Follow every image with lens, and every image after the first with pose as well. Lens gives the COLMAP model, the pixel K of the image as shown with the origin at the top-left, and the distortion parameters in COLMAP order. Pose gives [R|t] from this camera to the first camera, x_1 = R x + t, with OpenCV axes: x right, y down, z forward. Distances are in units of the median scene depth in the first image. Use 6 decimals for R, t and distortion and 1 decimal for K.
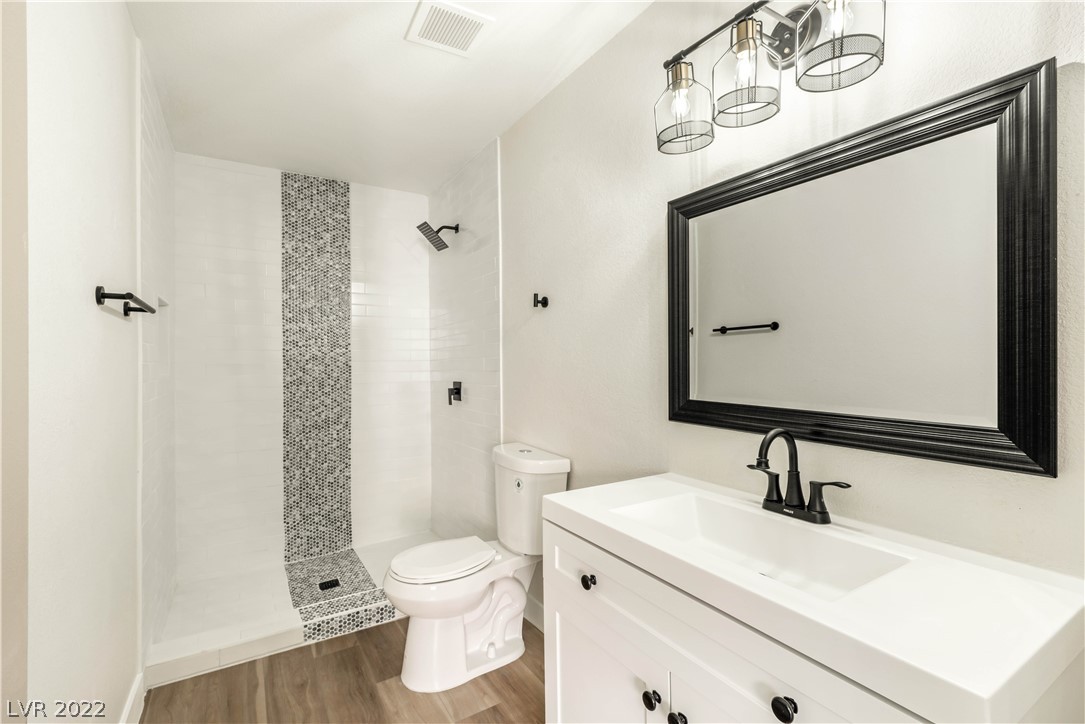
lens RADIAL K [[498.0, 0, 549.2], [0, 498.0, 356.8], [0, 0, 1]] dist [0.002162, -0.000095]
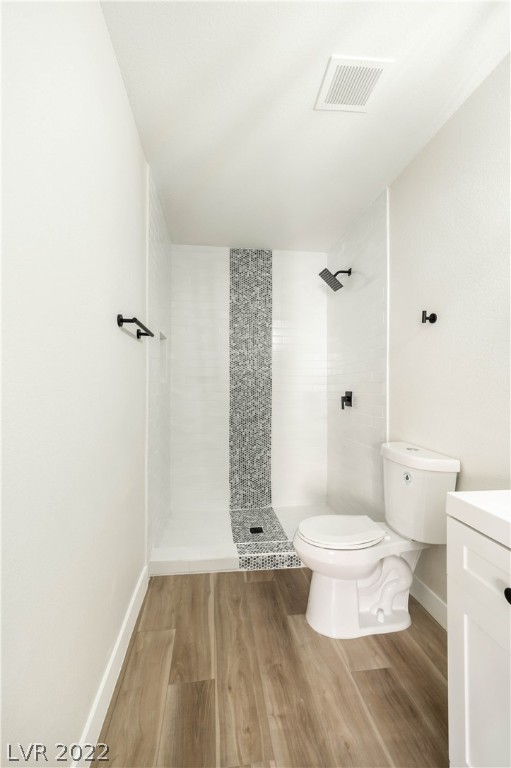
lens RADIAL K [[346.5, 0, 249.2], [0, 346.5, 382.7], [0, 0, 1]] dist [-0.001363, 0.000109]
pose [[0.902448, 0.010751, -0.430665, -0.042539], [-0.008905, 0.999940, 0.006302, 0.032309], [0.430707, -0.001852, 0.902490, 0.112281]]
